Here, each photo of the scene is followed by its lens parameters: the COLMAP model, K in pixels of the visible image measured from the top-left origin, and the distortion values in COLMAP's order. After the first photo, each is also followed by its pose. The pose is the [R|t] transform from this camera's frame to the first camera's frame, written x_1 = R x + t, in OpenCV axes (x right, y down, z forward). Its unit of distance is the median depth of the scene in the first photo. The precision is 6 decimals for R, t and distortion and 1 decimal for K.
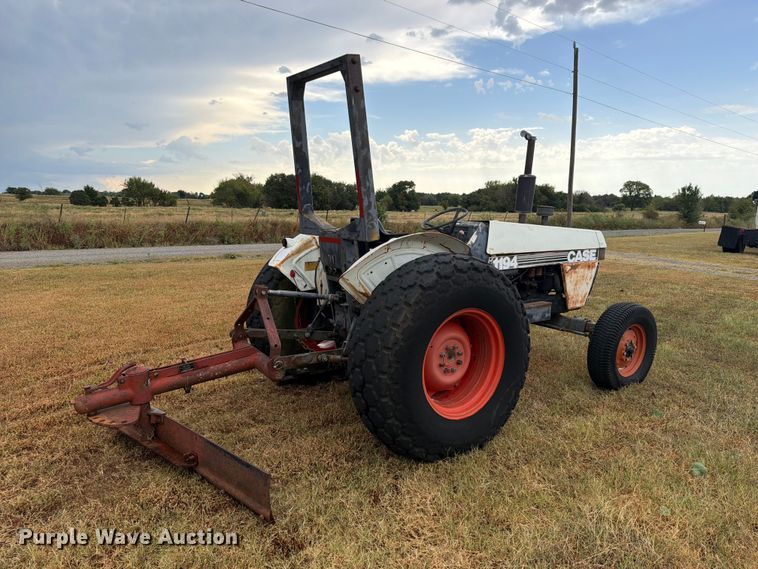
lens RADIAL K [[529.5, 0, 382.0], [0, 529.5, 288.1], [0, 0, 1]] dist [0.091295, -0.128716]
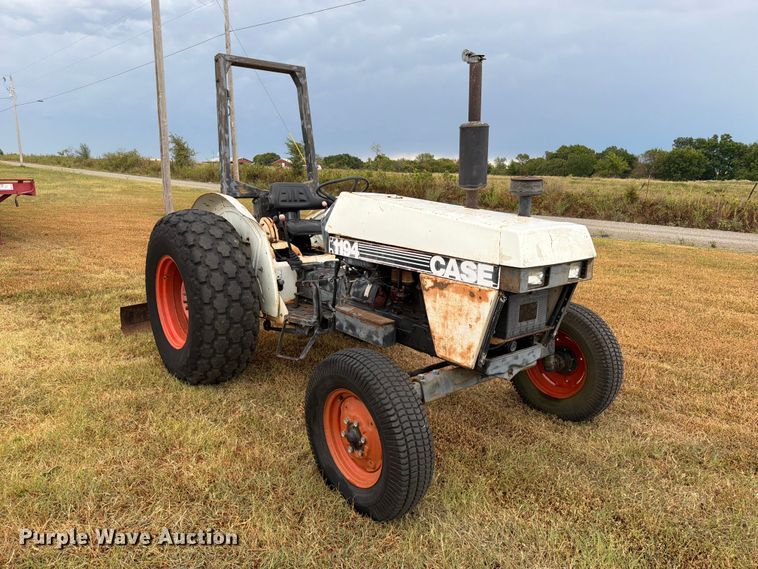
lens RADIAL K [[529.5, 0, 382.0], [0, 529.5, 288.1], [0, 0, 1]] dist [0.091295, -0.128716]
pose [[0.066977, 0.200644, -0.977372, 0.896125], [-0.175618, 0.966649, 0.186408, -0.128890], [0.982177, 0.159159, 0.099980, 0.879791]]
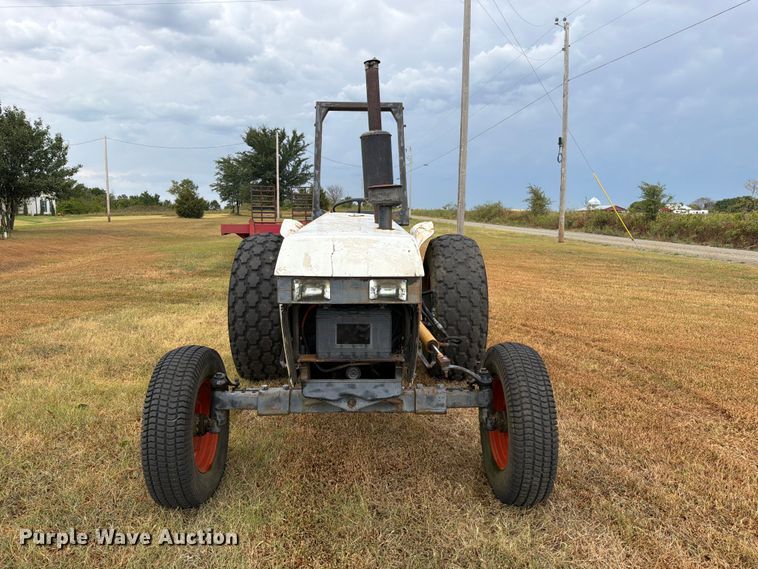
lens RADIAL K [[529.5, 0, 382.0], [0, 529.5, 288.1], [0, 0, 1]] dist [0.091295, -0.128716]
pose [[-0.558759, 0.095799, -0.823778, 0.749895], [-0.139901, 0.968182, 0.207486, -0.172562], [0.817445, 0.231182, -0.527579, 1.351902]]
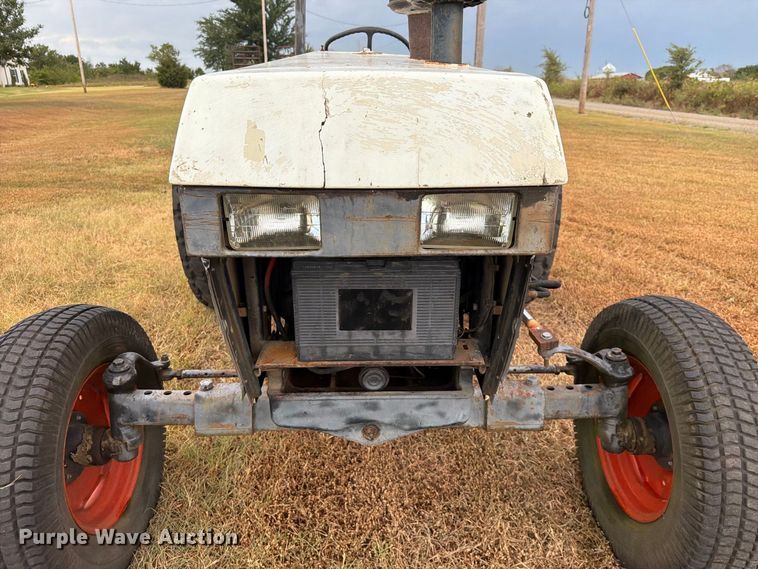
lens RADIAL K [[541.1, 0, 382.2], [0, 541.1, 286.5], [0, 0, 1]] dist [0.000126, -0.005246]
pose [[-0.556430, 0.277098, -0.783327, 0.541948], [-0.136440, 0.899483, 0.415107, -0.129753], [0.819615, 0.337855, -0.462693, 1.188472]]
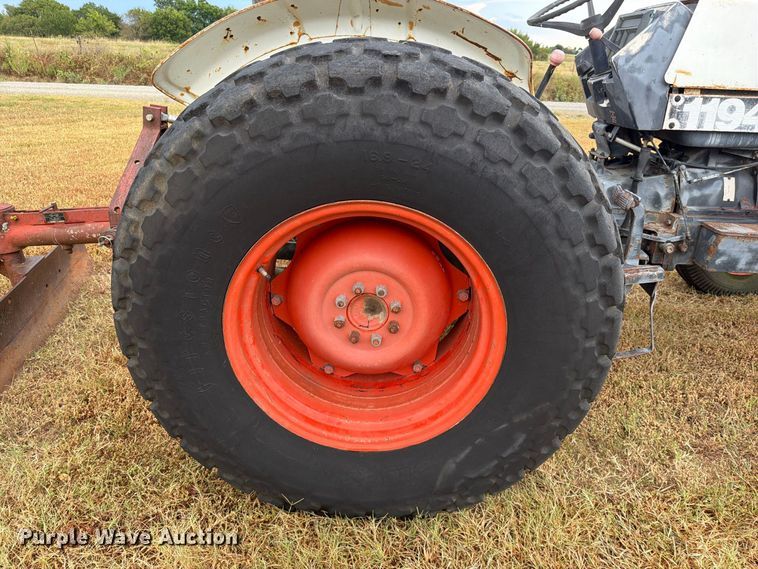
lens RADIAL K [[537.7, 0, 382.9], [0, 537.7, 284.5], [0, 0, 1]] dist [0.023084, -0.032916]
pose [[0.798606, 0.252215, -0.546458, 0.249391], [-0.116310, 0.955516, 0.271036, -0.004644], [0.590509, -0.152892, 0.792416, 0.456051]]
